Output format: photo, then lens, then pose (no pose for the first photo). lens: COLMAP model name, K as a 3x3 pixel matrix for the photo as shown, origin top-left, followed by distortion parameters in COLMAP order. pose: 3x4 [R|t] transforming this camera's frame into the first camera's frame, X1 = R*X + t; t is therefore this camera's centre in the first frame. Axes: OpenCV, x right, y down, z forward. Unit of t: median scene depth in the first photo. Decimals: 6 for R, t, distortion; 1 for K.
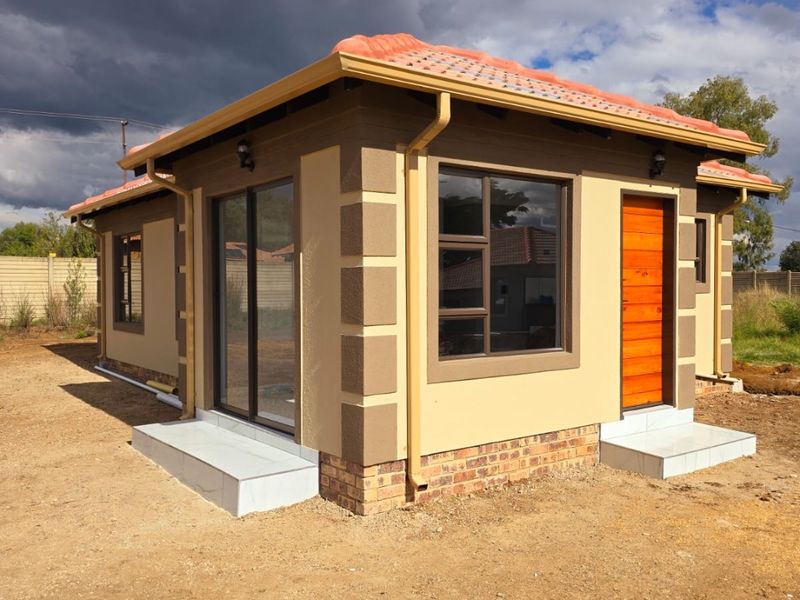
lens RADIAL K [[709.1, 0, 395.4], [0, 709.1, 304.2], [0, 0, 1]] dist [0.060890, -0.077902]
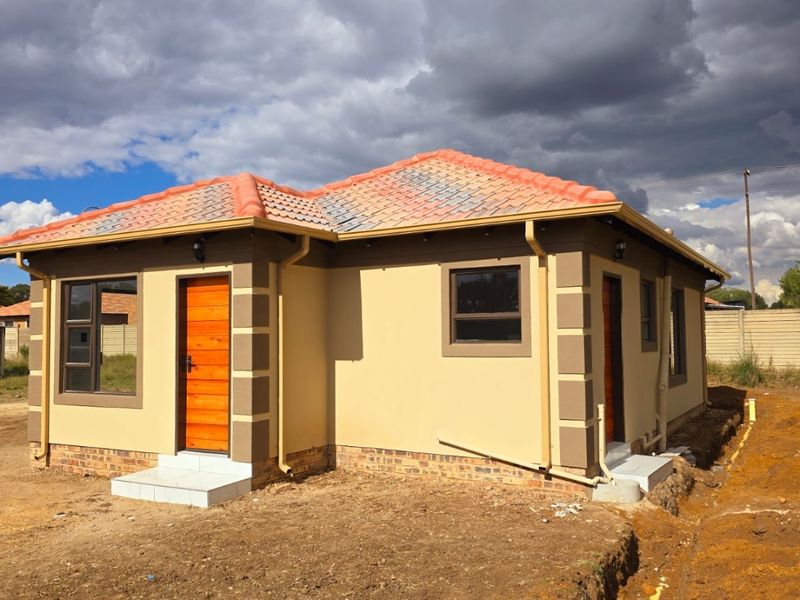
lens RADIAL K [[709.1, 0, 399.5], [0, 709.1, 300.6], [0, 0, 1]] dist [0.060890, -0.077902]
pose [[0.406004, -0.047124, -0.912655, 1.835042], [-0.013797, 0.998240, -0.057681, -0.050582], [0.913767, 0.036010, 0.404639, 0.929776]]
